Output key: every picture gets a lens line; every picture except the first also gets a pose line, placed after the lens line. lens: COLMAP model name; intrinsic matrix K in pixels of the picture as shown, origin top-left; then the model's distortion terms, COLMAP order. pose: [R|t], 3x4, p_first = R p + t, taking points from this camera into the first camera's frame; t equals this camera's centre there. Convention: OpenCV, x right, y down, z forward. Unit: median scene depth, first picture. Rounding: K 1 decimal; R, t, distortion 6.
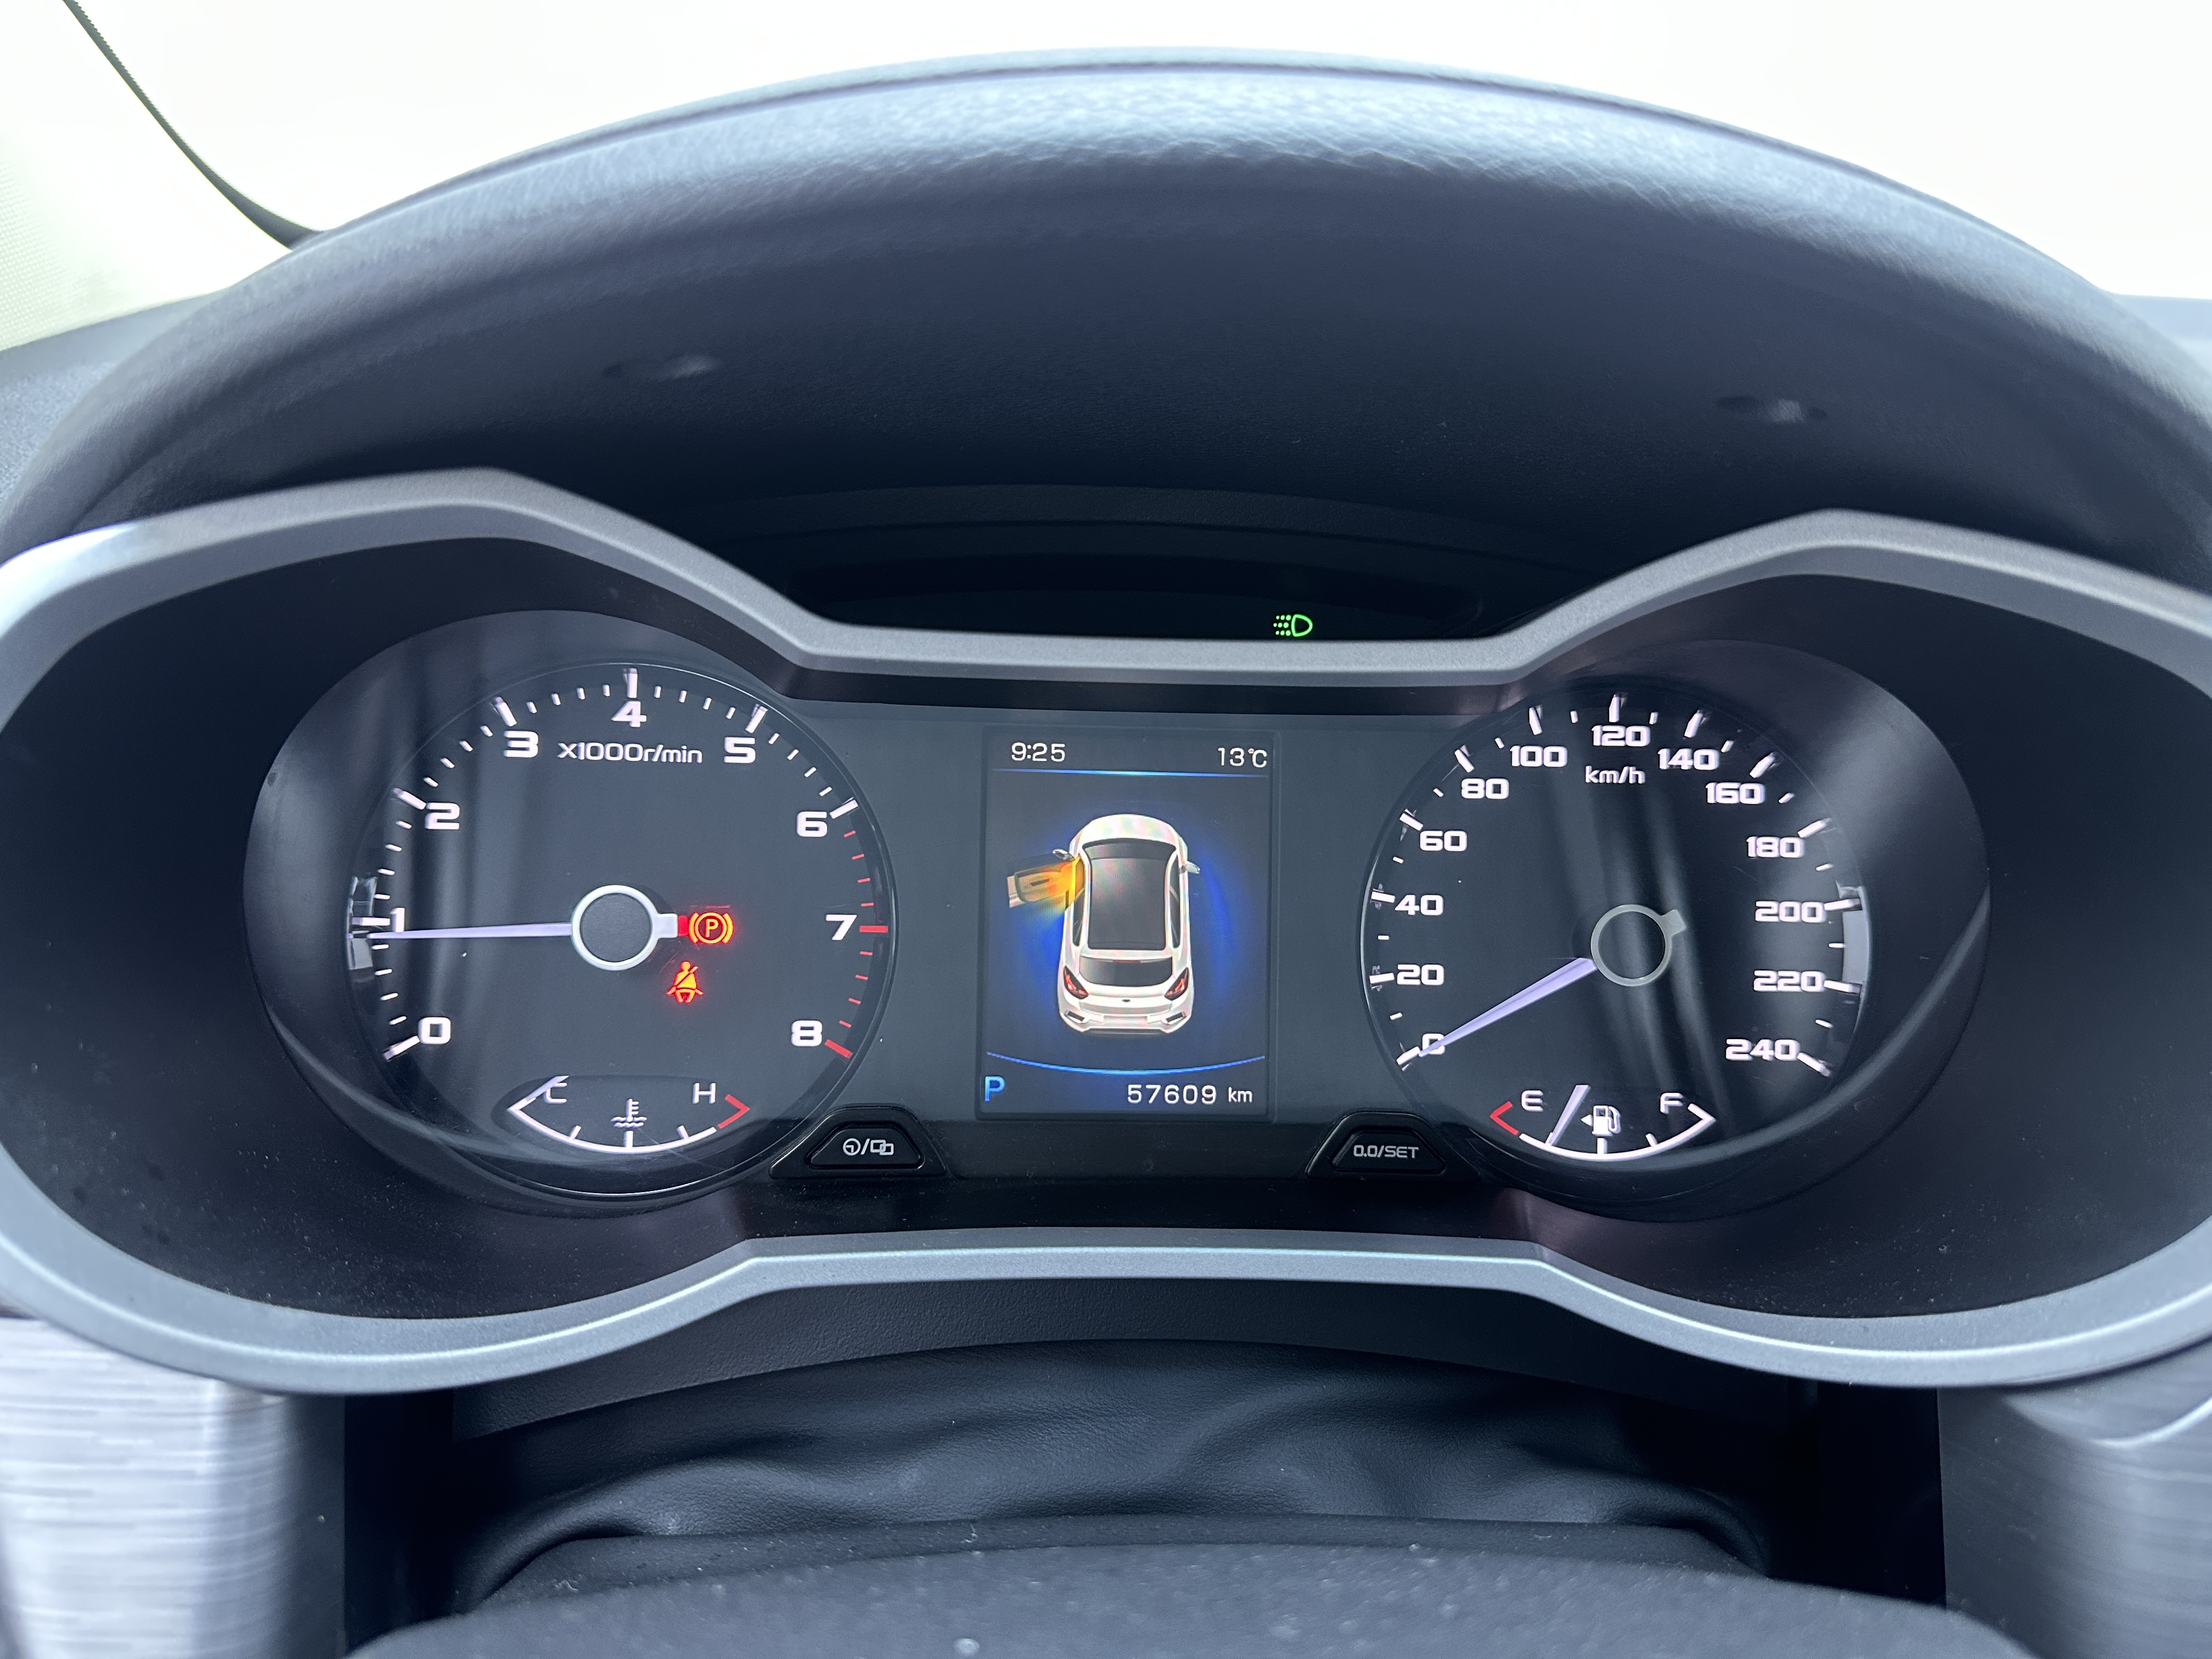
lens RADIAL K [[1557.7, 0, 1084.7], [0, 1557.7, 844.7], [0, 0, 1]] dist [0.152921, -0.251375]
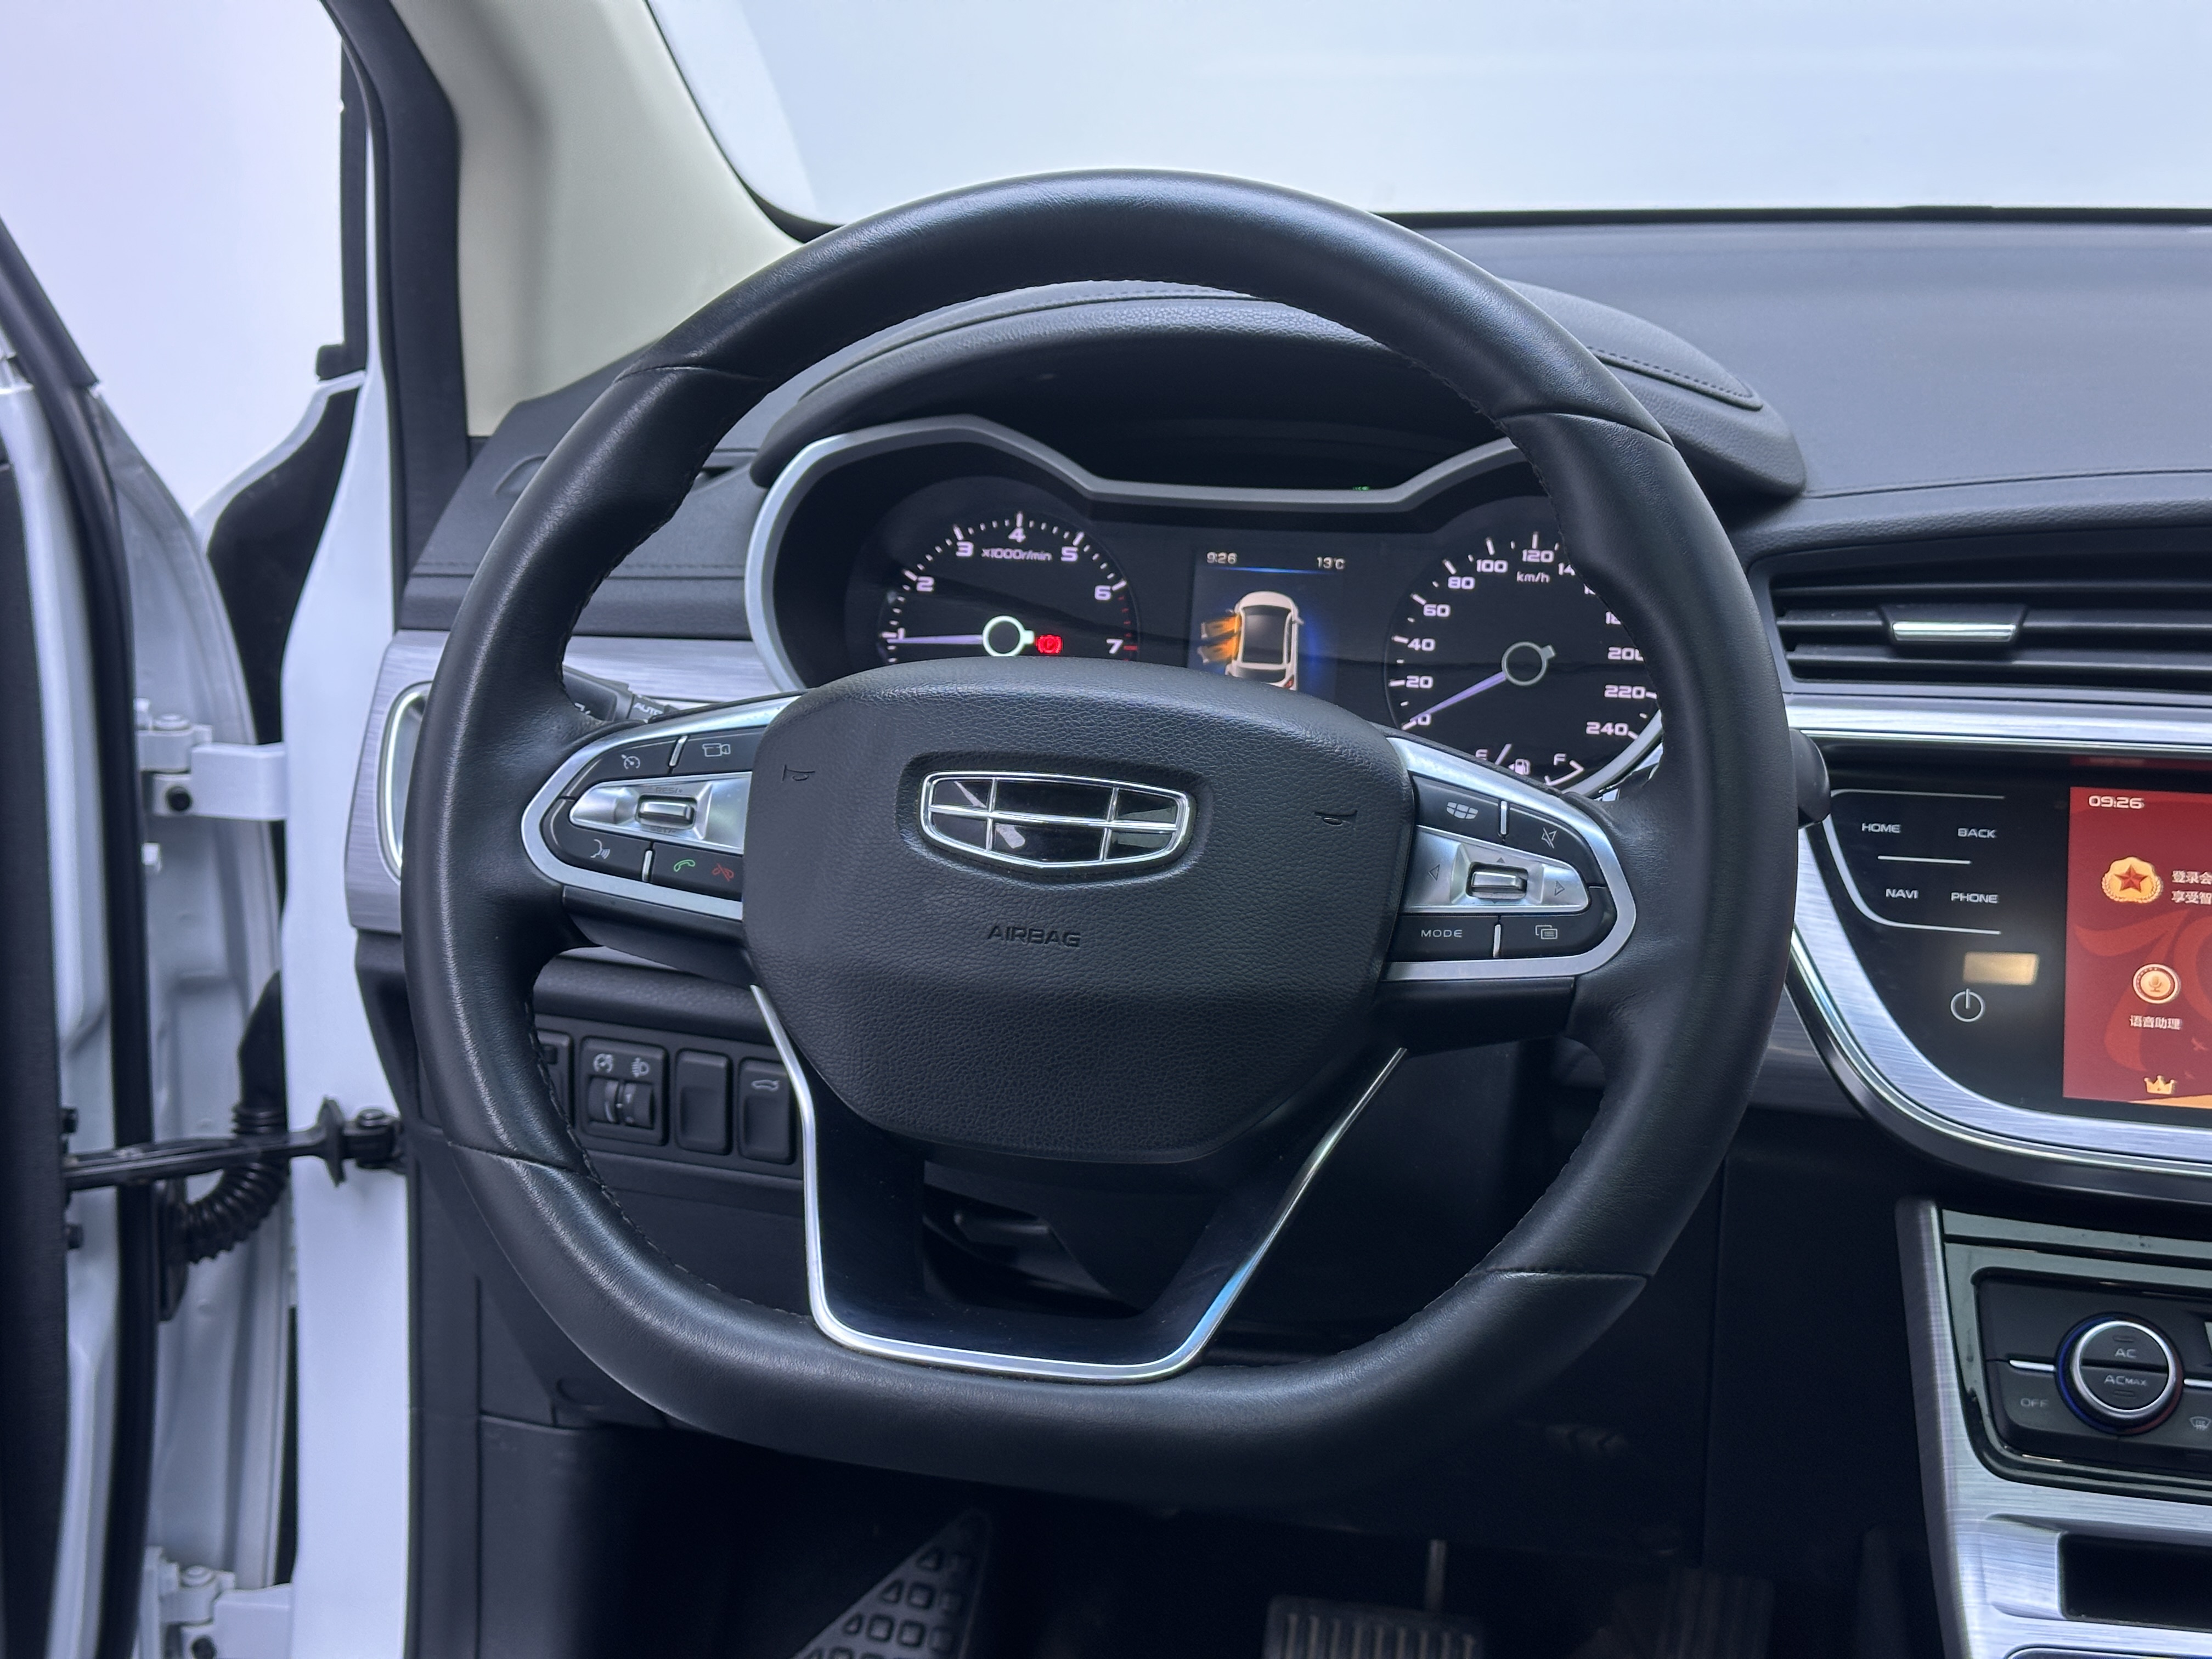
lens RADIAL K [[3113.3, 0, 1106.0], [0, 3113.3, 829.5], [0, 0, 1]] dist [0.241894, -0.731442]
pose [[0.966480, 0.036999, -0.254064, 0.800149], [-0.059984, 0.994716, -0.083323, 0.585679], [0.249638, 0.095770, 0.963592, -2.619138]]
